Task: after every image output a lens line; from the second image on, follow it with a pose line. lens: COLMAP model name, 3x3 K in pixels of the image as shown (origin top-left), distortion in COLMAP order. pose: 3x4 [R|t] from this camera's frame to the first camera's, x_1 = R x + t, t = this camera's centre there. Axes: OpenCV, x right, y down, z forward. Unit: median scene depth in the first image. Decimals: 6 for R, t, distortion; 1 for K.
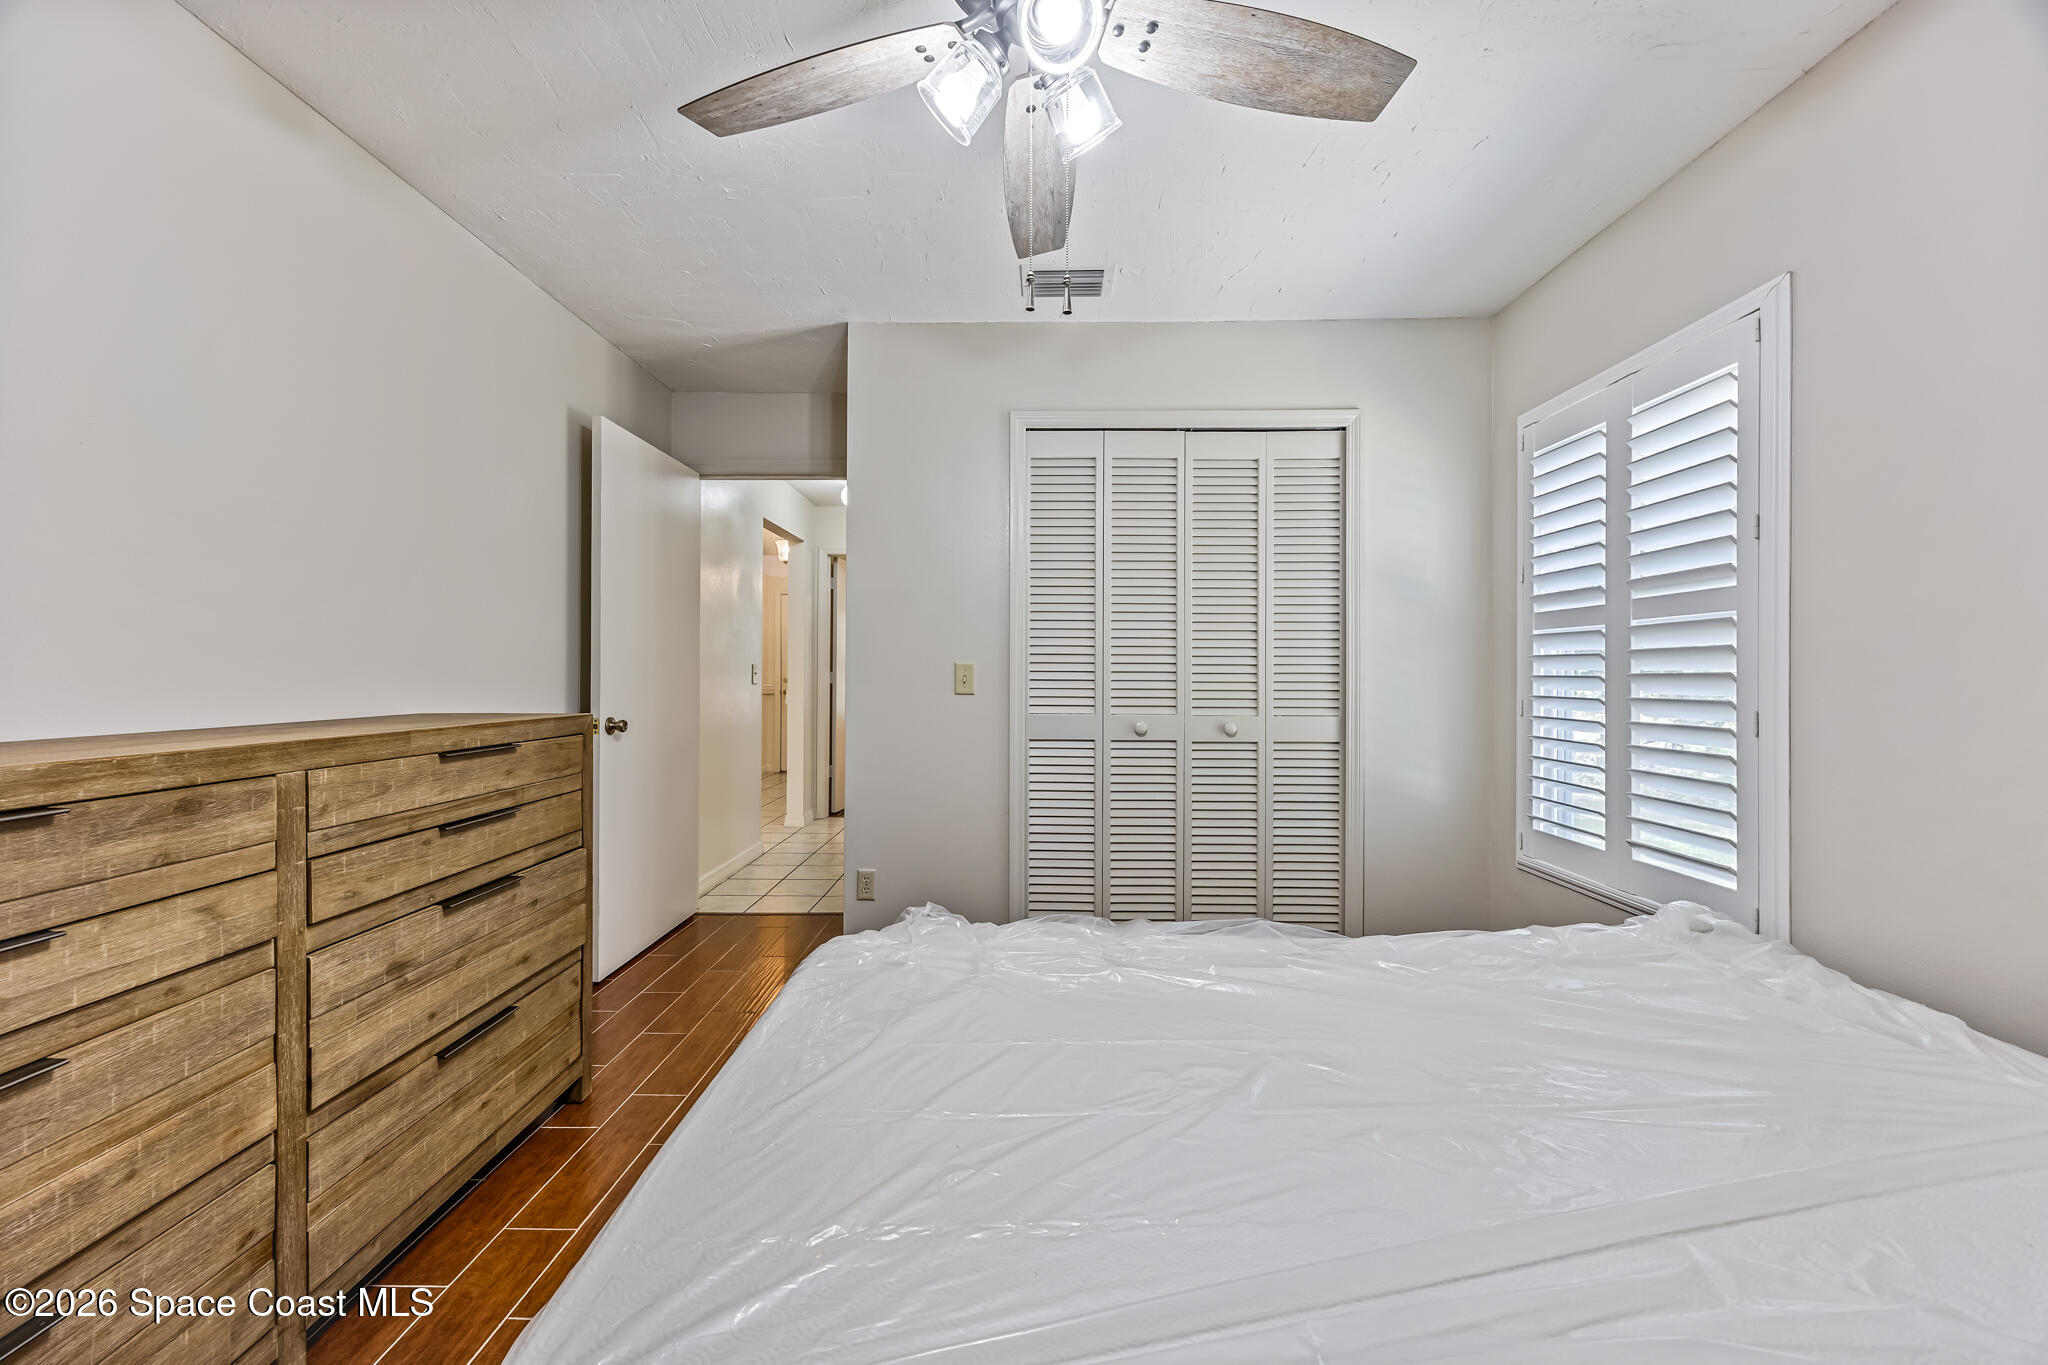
lens RADIAL K [[770.5, 0, 1015.8], [0, 770.5, 693.9], [0, 0, 1]] dist [0.000311, -0.000049]
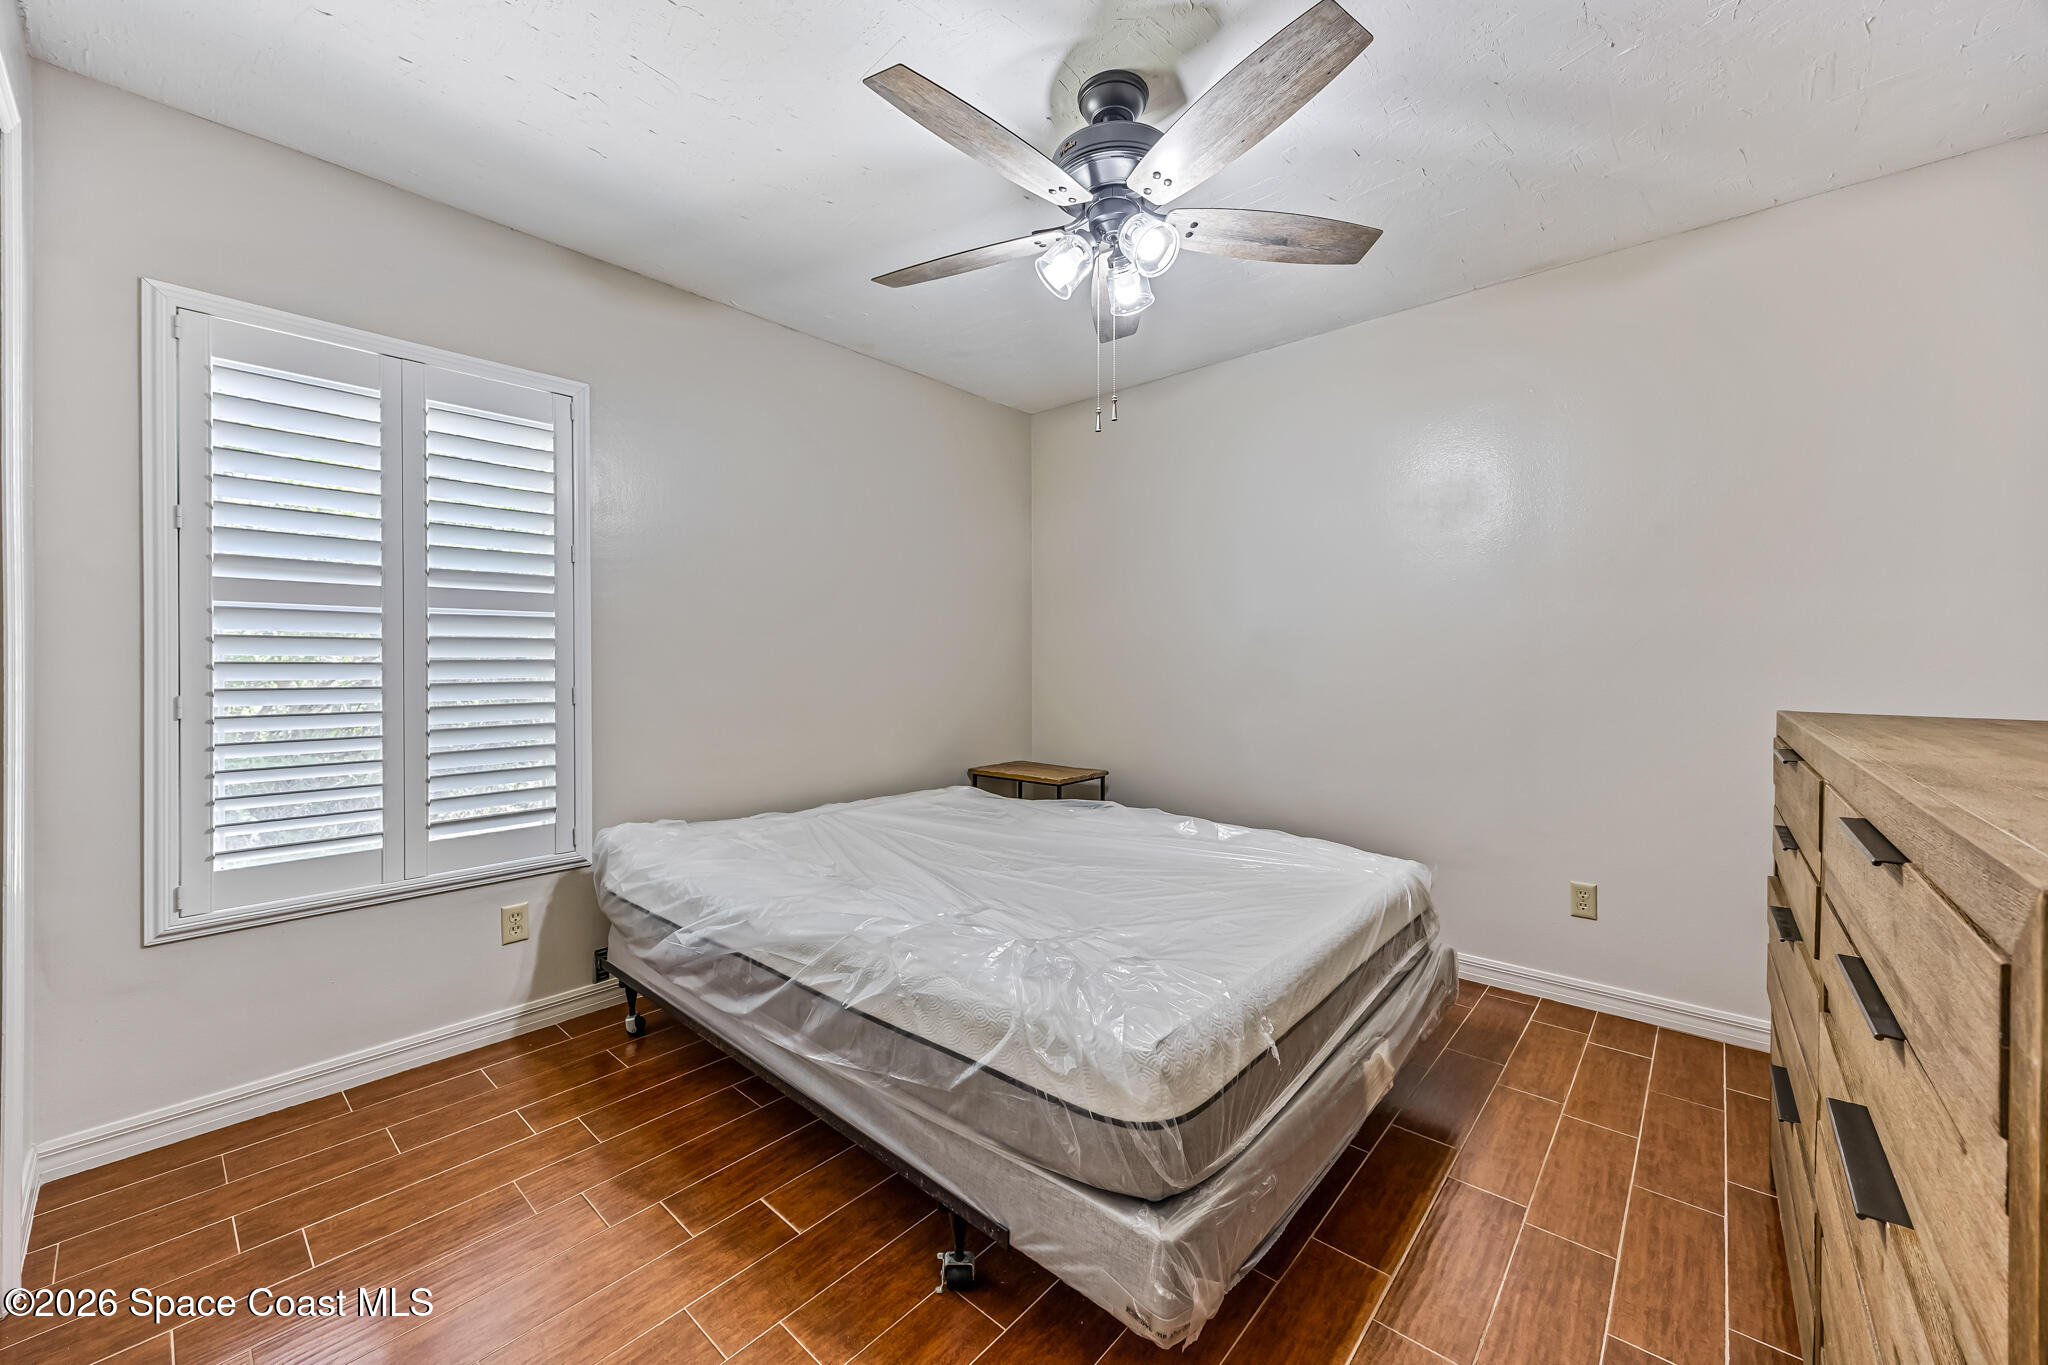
lens RADIAL K [[808.9, 0, 1026.9], [0, 808.9, 659.5], [0, 0, 1]] dist [0.000249, 0.000007]
pose [[-0.744226, -0.001015, 0.667927, -0.504408], [0.016721, 0.999657, 0.020149, -0.035212], [-0.667719, 0.026164, -0.743954, 1.265826]]
